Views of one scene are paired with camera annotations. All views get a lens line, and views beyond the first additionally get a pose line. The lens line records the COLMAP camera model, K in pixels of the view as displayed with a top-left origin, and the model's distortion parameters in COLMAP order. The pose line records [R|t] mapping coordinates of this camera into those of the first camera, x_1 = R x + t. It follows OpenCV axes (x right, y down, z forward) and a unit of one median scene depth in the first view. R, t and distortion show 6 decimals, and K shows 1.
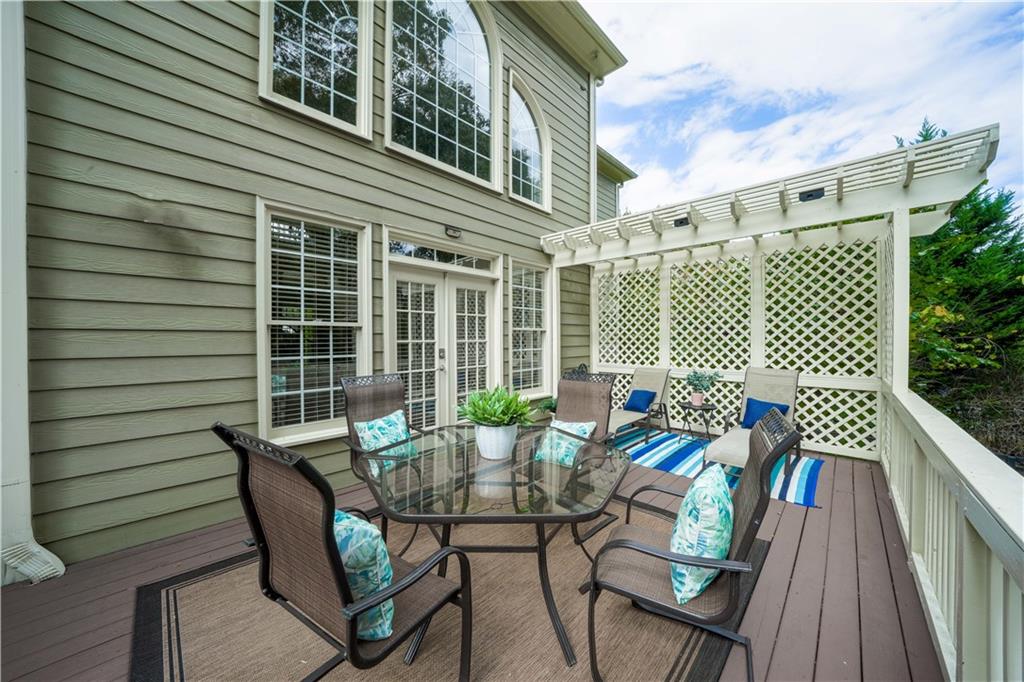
lens RADIAL K [[353.2, 0, 507.6], [0, 353.2, 341.2], [0, 0, 1]] dist [-0.022099, -0.000061]
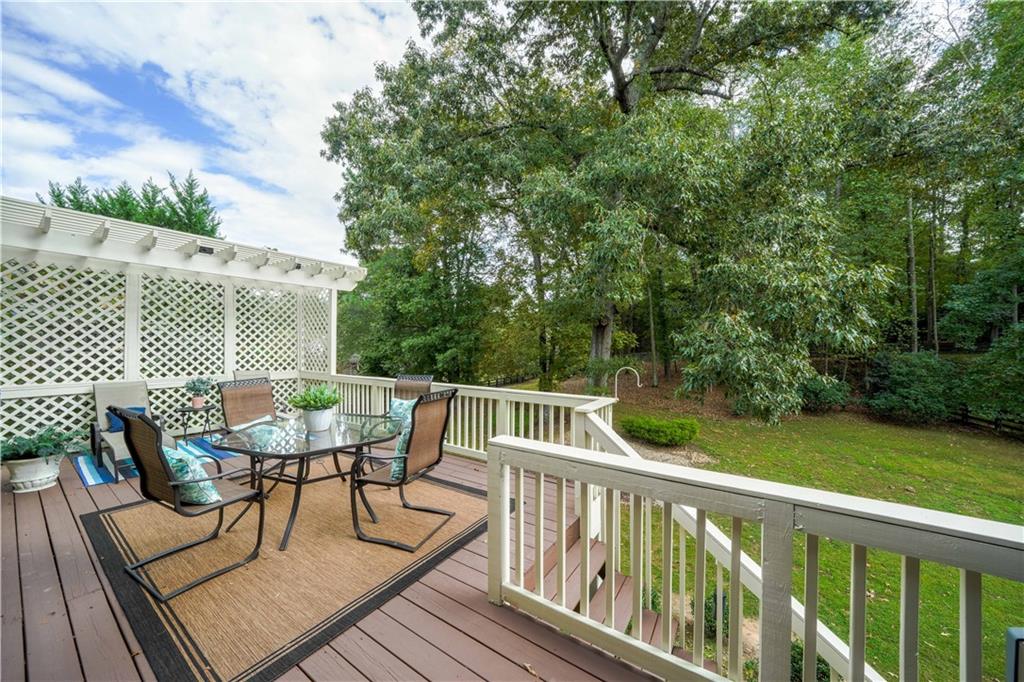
lens RADIAL K [[355.5, 0, 505.0], [0, 355.5, 341.1], [0, 0, 1]] dist [-0.016190, 0.000192]
pose [[-0.175447, 0.004123, 0.984480, -0.677883], [-0.002209, 0.999987, -0.004582, -0.030184], [-0.984486, -0.002979, -0.175435, 0.186021]]
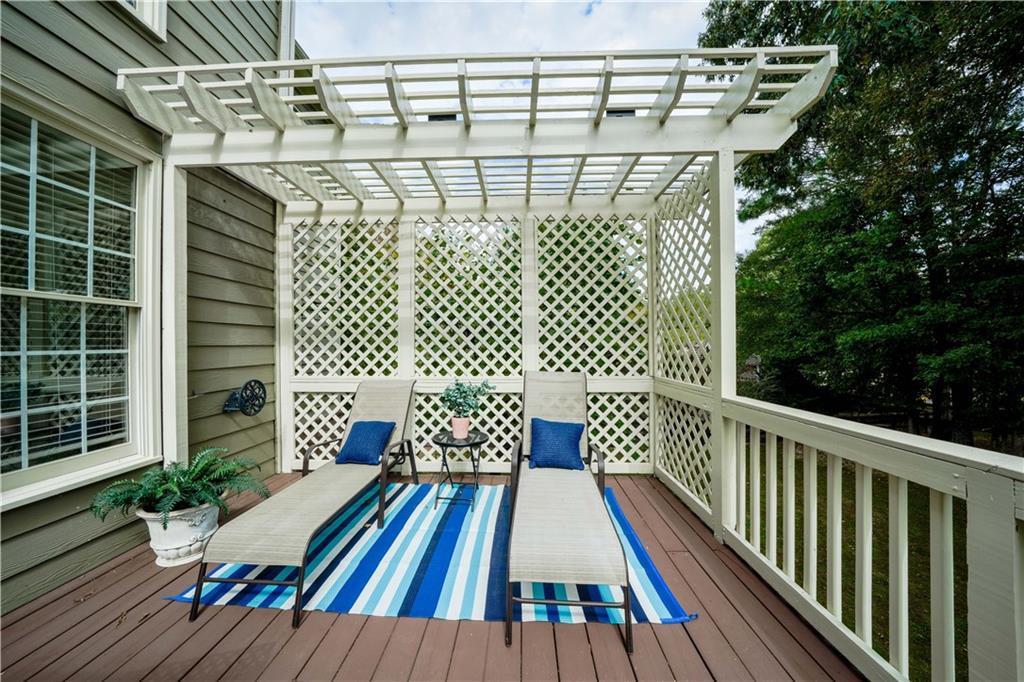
lens RADIAL K [[353.2, 0, 507.6], [0, 353.2, 341.2], [0, 0, 1]] dist [-0.022099, -0.000061]
pose [[0.737940, 0.000318, 0.674866, 0.160247], [0.008118, 0.999923, -0.009348, 0.016963], [-0.674818, 0.012376, 0.737881, 0.427351]]
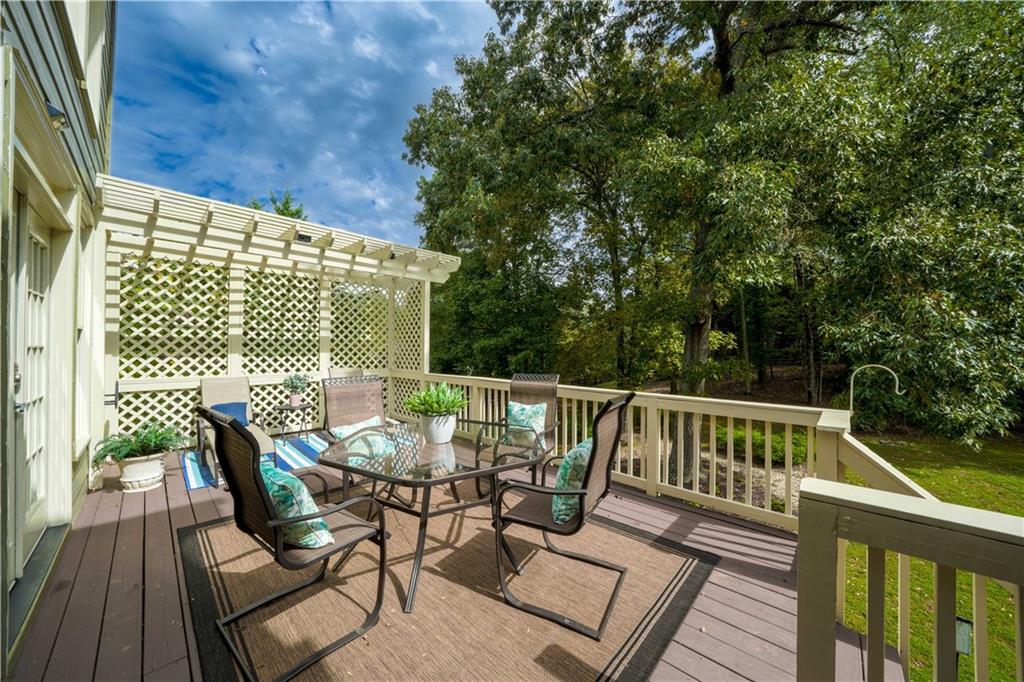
lens RADIAL K [[353.2, 0, 507.6], [0, 353.2, 341.2], [0, 0, 1]] dist [-0.022099, -0.000061]
pose [[-0.012319, 0.013563, 0.999832, -0.489918], [-0.003361, 0.999902, -0.013605, -0.006433], [-0.999918, -0.003528, -0.012272, 0.312528]]
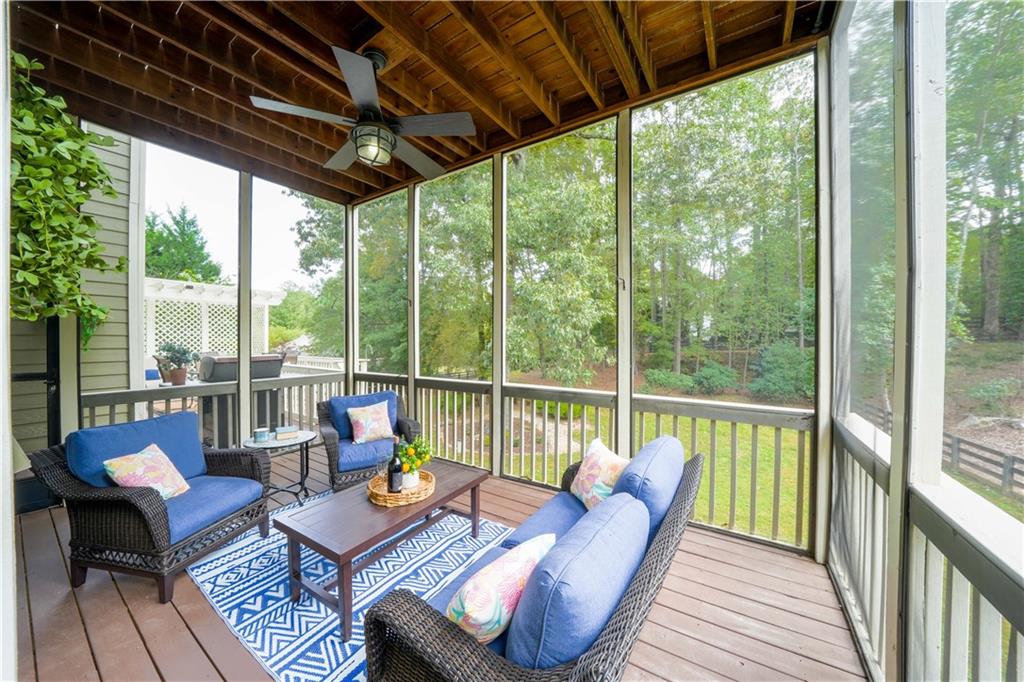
lens RADIAL K [[353.2, 0, 507.6], [0, 353.2, 341.2], [0, 0, 1]] dist [-0.022099, -0.000061]
pose [[-0.191451, -0.006353, 0.981482, -1.661455], [0.001155, 0.999977, 0.006698, -0.011893], [-0.981501, 0.002416, -0.191440, -0.445730]]
